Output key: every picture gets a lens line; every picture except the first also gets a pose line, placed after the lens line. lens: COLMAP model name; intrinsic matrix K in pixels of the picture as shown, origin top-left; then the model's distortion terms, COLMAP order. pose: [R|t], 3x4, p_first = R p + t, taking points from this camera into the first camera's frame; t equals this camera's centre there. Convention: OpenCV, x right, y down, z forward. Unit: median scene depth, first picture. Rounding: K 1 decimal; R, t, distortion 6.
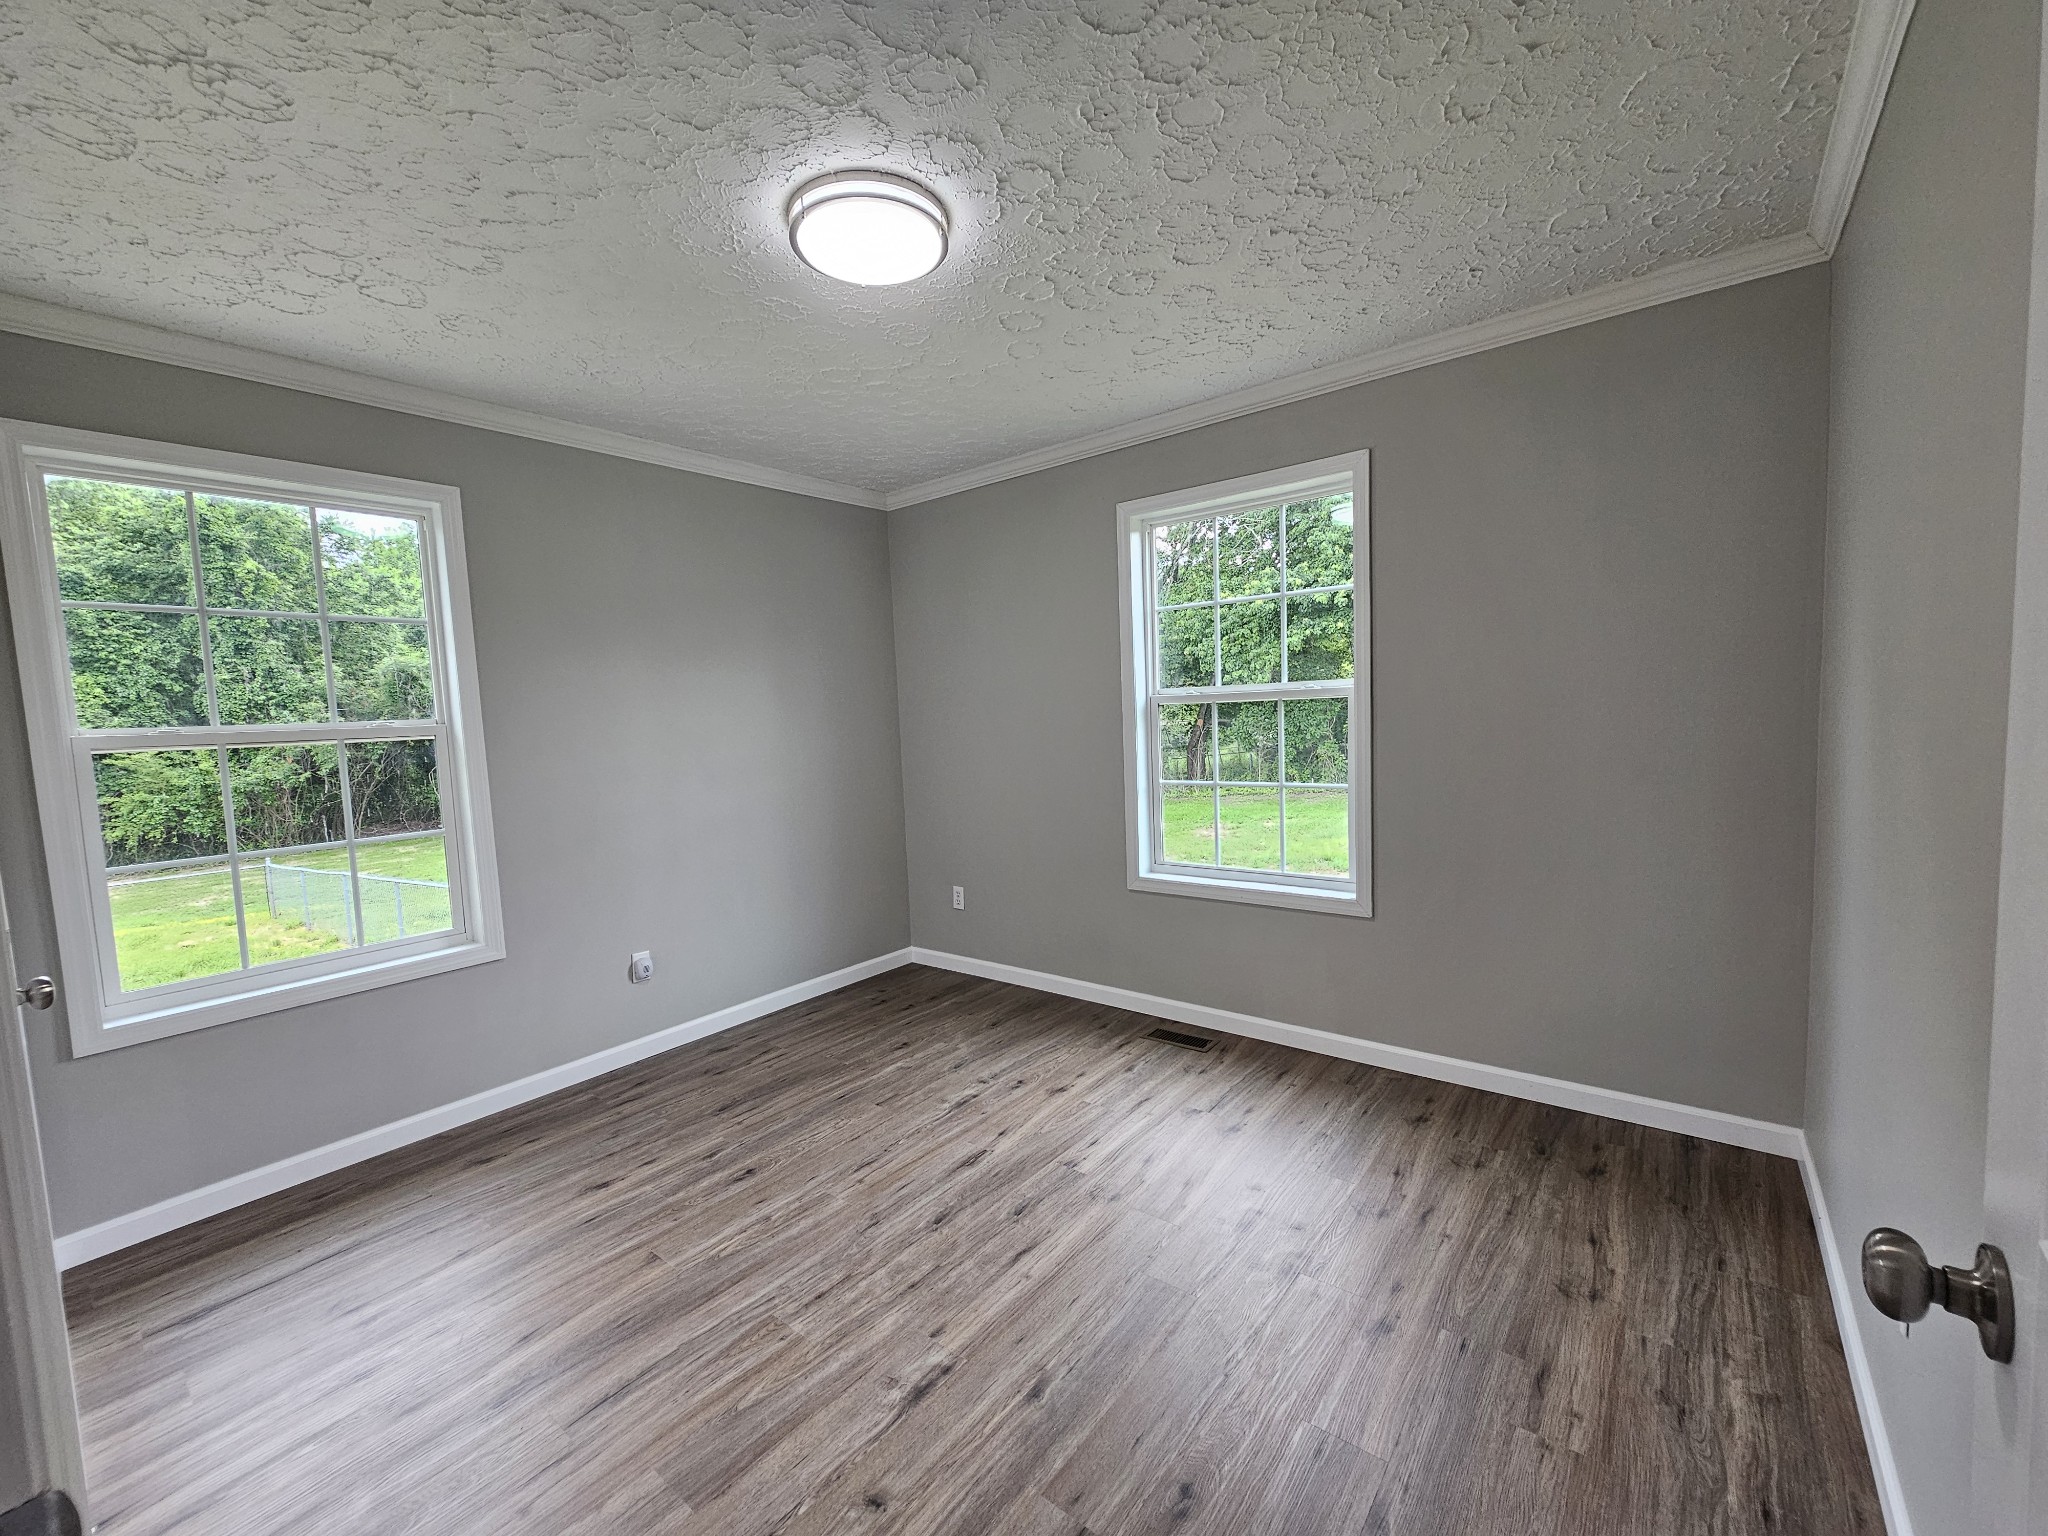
lens RADIAL K [[832.7, 0, 1038.0], [0, 832.7, 782.3], [0, 0, 1]] dist [-0.001958, -0.000164]
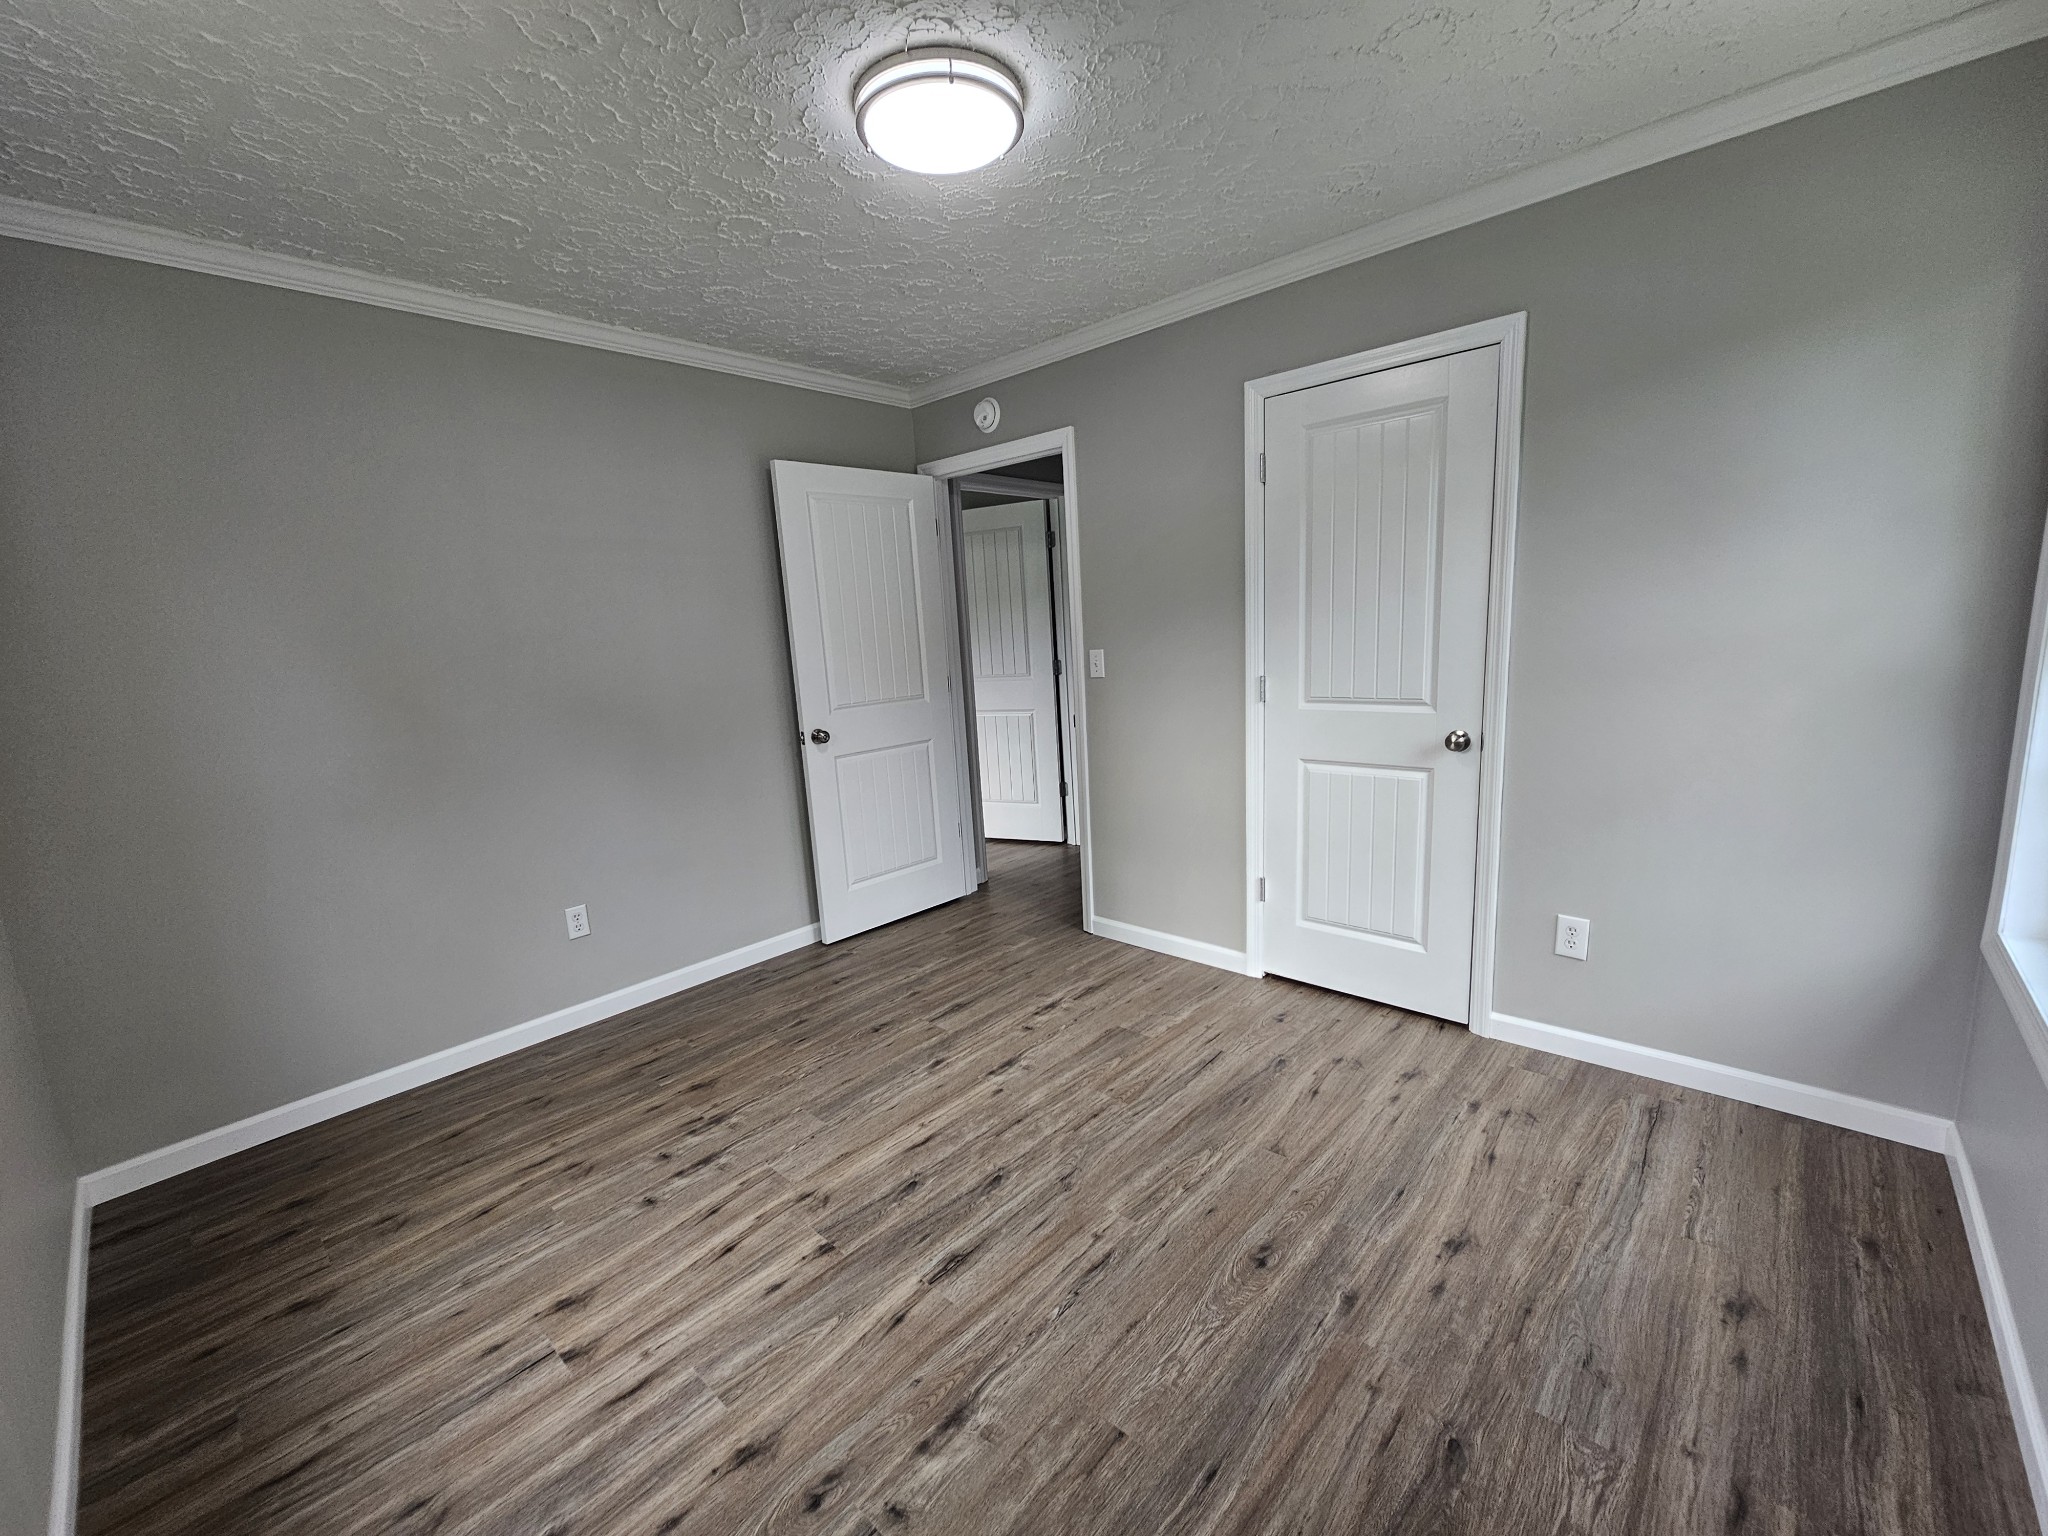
lens RADIAL K [[832.7, 0, 1015.6], [0, 832.7, 770.0], [0, 0, 1]] dist [-0.001958, -0.000164]
pose [[-0.990679, 0.080997, 0.109522, -0.279734], [0.106612, 0.961498, 0.253289, -0.155593], [-0.084789, 0.262604, -0.961171, 1.775264]]
